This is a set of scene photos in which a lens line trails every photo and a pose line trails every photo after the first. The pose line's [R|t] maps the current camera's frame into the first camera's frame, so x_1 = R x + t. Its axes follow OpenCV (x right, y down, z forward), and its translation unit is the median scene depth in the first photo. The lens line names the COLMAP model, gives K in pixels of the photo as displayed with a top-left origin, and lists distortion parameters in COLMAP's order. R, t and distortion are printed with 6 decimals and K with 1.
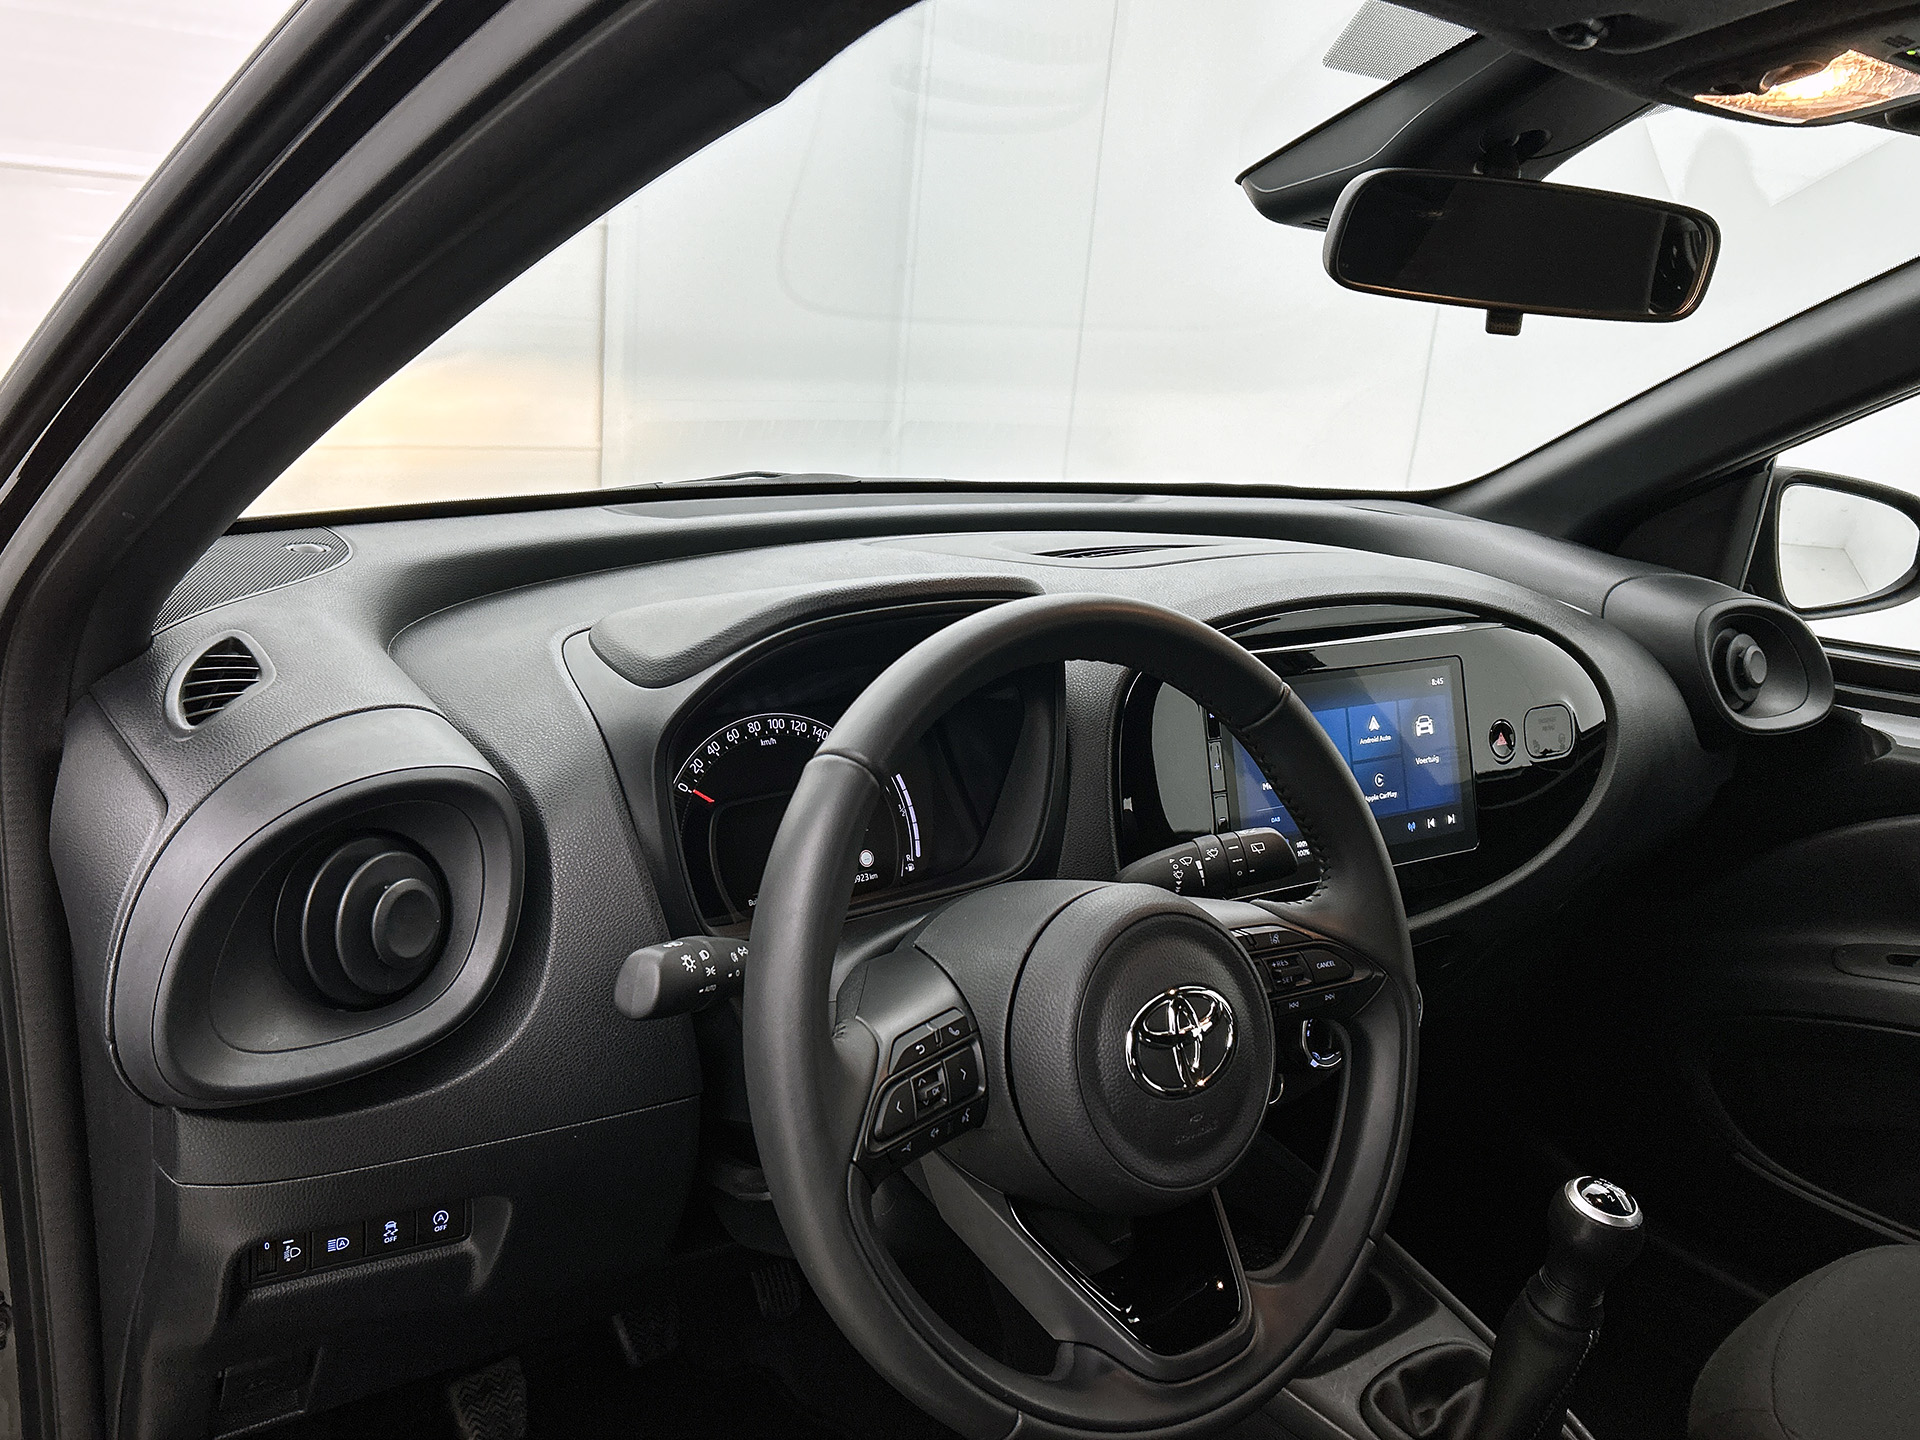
lens RADIAL K [[1575.2, 0, 960.0], [0, 1575.2, 720.0], [0, 0, 1]] dist [0.090155, 0.004710]
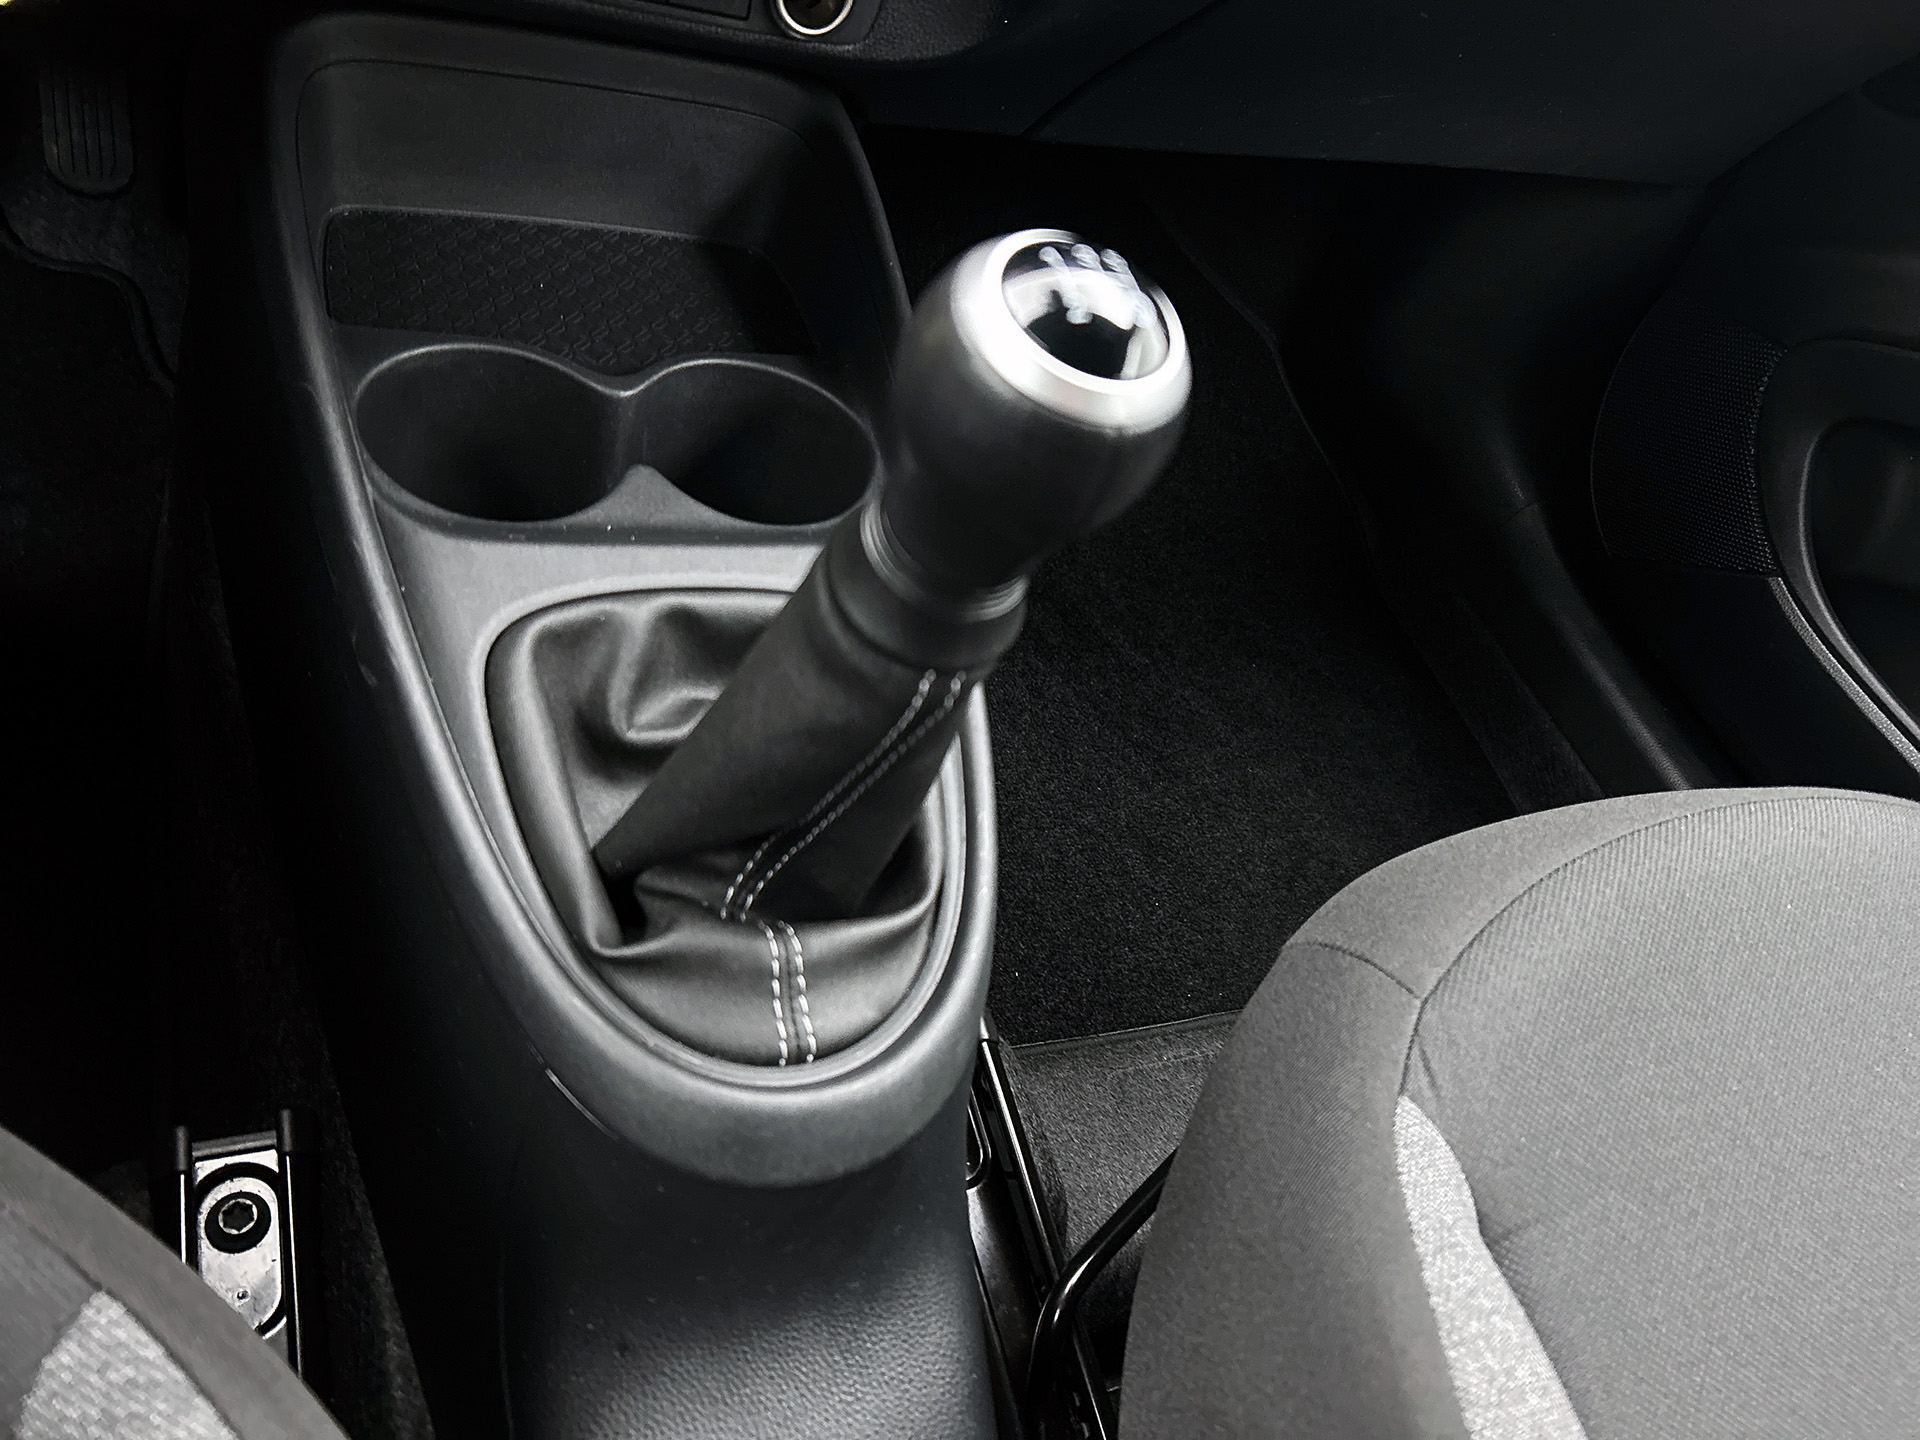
lens RADIAL K [[1448.0, 0, 960.0], [0, 1448.0, 720.0], [0, 0, 1]] dist [0.050318, -0.005792]
pose [[0.921428, 0.384005, -0.059251, 0.355779], [-0.309048, 0.816748, 0.487250, 0.198306], [0.235499, -0.430655, 0.871250, 0.615256]]
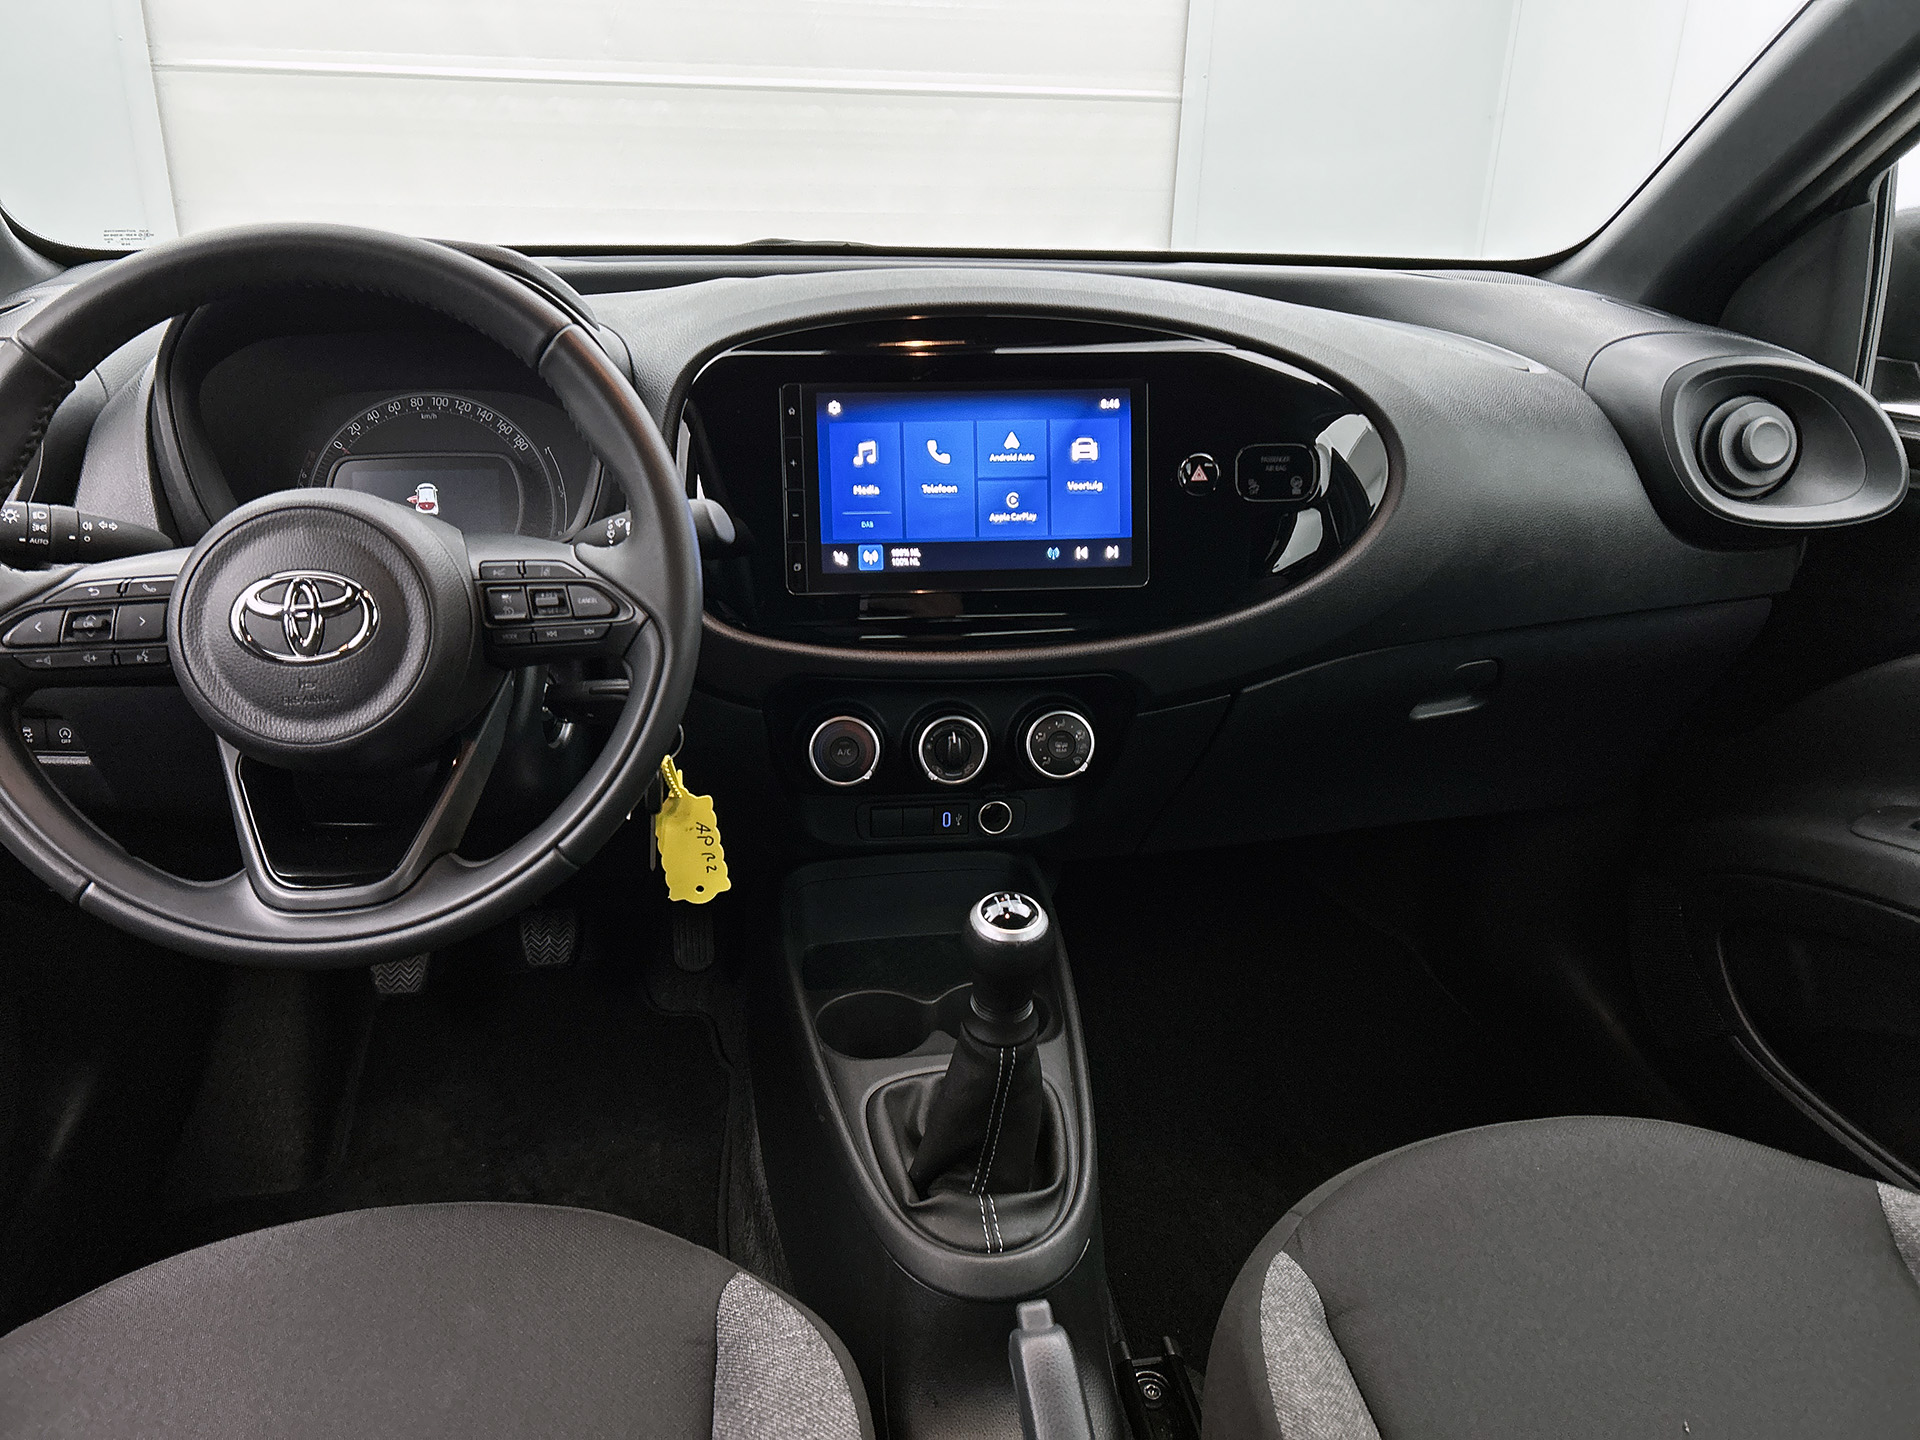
lens RADIAL K [[1448.0, 0, 960.0], [0, 1448.0, 720.0], [0, 0, 1]] dist [0.050318, -0.005792]
pose [[0.880573, 0.117922, -0.459006, 0.636578], [-0.081526, 0.991802, 0.098400, 0.083698], [0.466846, -0.049227, 0.882967, 0.187651]]
